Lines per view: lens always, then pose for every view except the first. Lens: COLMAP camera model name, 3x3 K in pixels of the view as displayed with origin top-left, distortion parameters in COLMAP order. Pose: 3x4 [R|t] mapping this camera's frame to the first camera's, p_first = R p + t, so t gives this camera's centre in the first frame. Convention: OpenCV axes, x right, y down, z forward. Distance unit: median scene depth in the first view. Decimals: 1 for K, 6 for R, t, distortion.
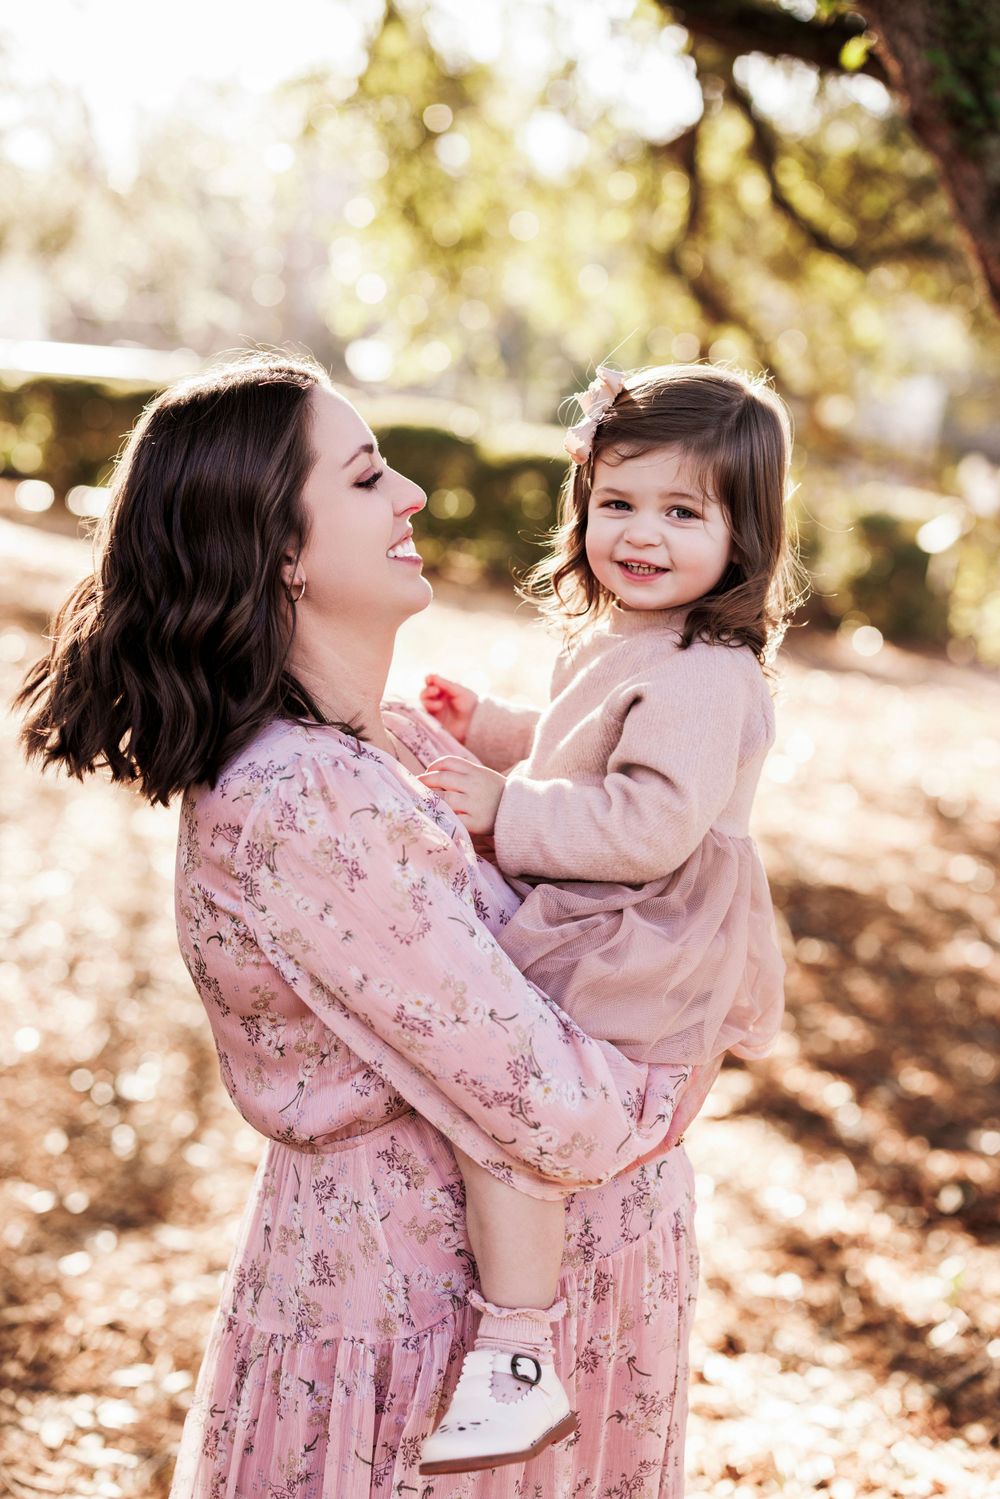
lens RADIAL K [[2204.2, 0, 479.5], [0, 2204.2, 757.8], [0, 0, 1]] dist [0.006314, -0.058625]
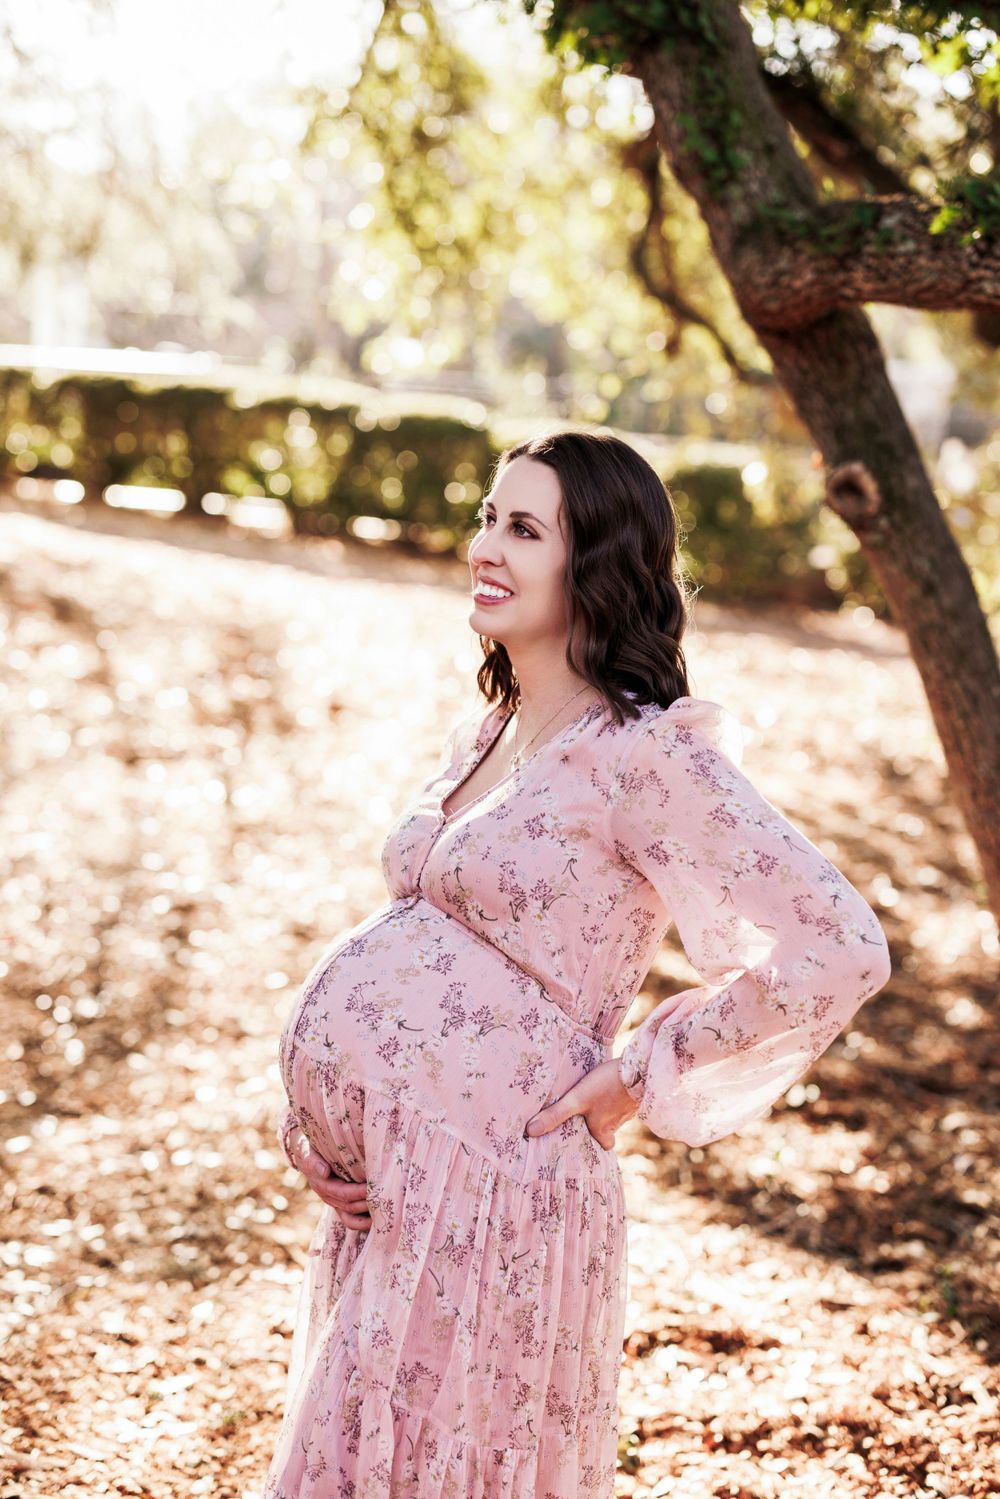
lens RADIAL K [[2238.5, 0, 500.0], [0, 2238.5, 749.5], [0, 0, 1]] dist [-0.001652, 0.064590]
pose [[0.999489, -0.013728, -0.028880, 0.096590], [0.013729, 0.999906, -0.000161, 0.018676], [0.028879, -0.000236, 0.999583, -0.165223]]
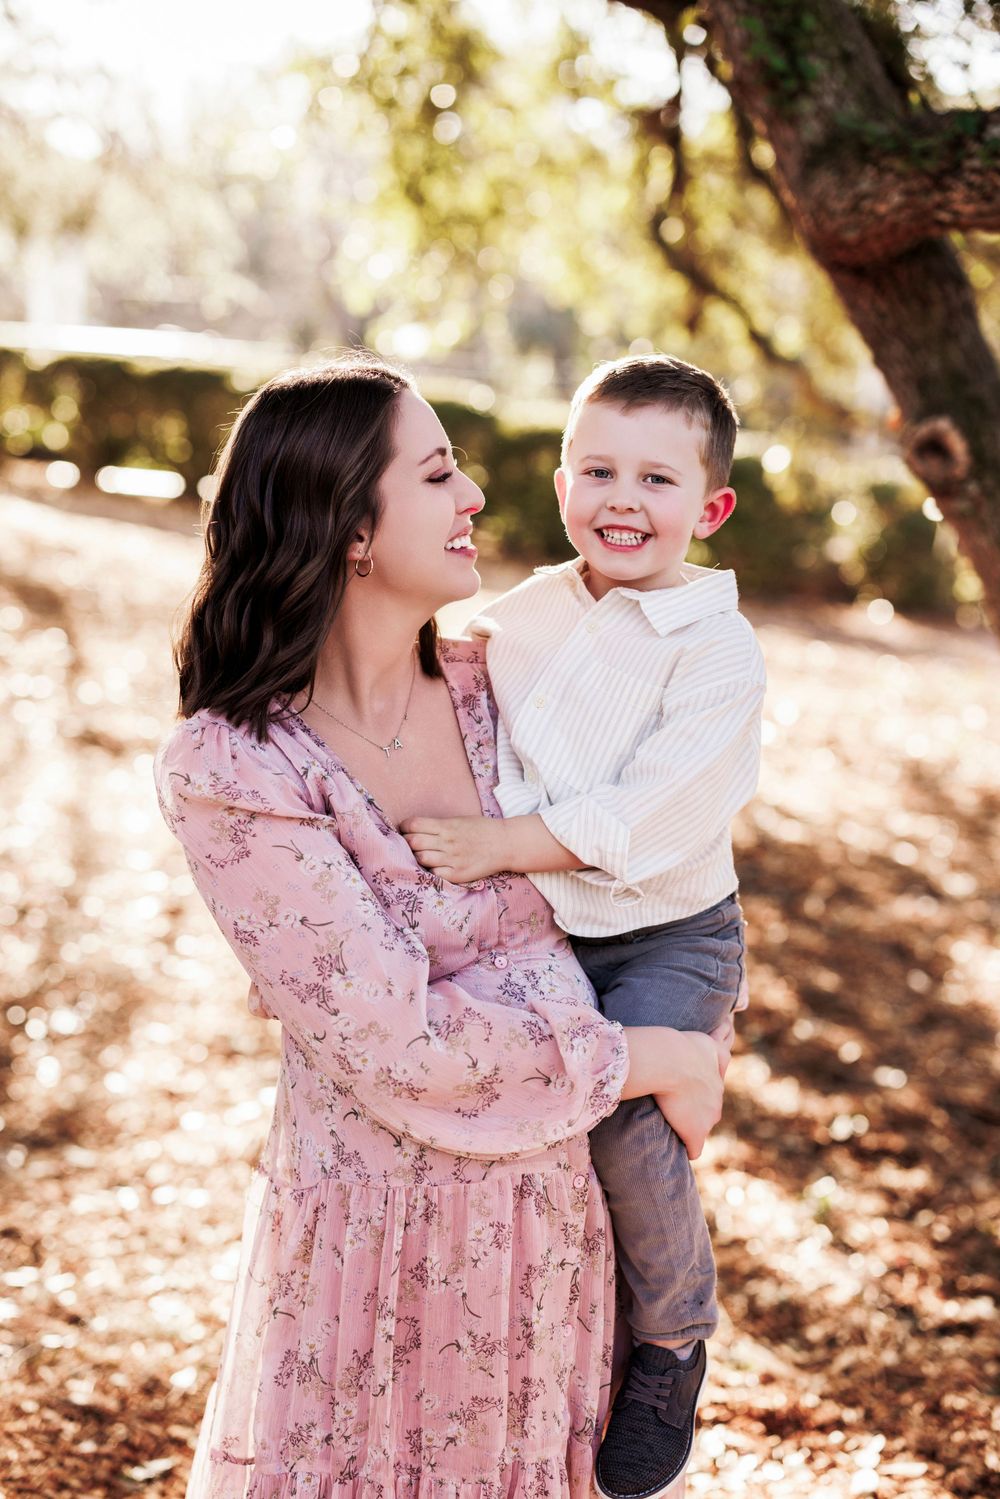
lens RADIAL K [[2222.4, 0, 495.2], [0, 2222.4, 769.2], [0, 0, 1]] dist [-0.004673, -0.030738]
pose [[0.999578, -0.002637, -0.028923, 0.081409], [0.002948, 0.999938, 0.010705, 0.019165], [0.028893, -0.010785, 0.999524, -0.049302]]
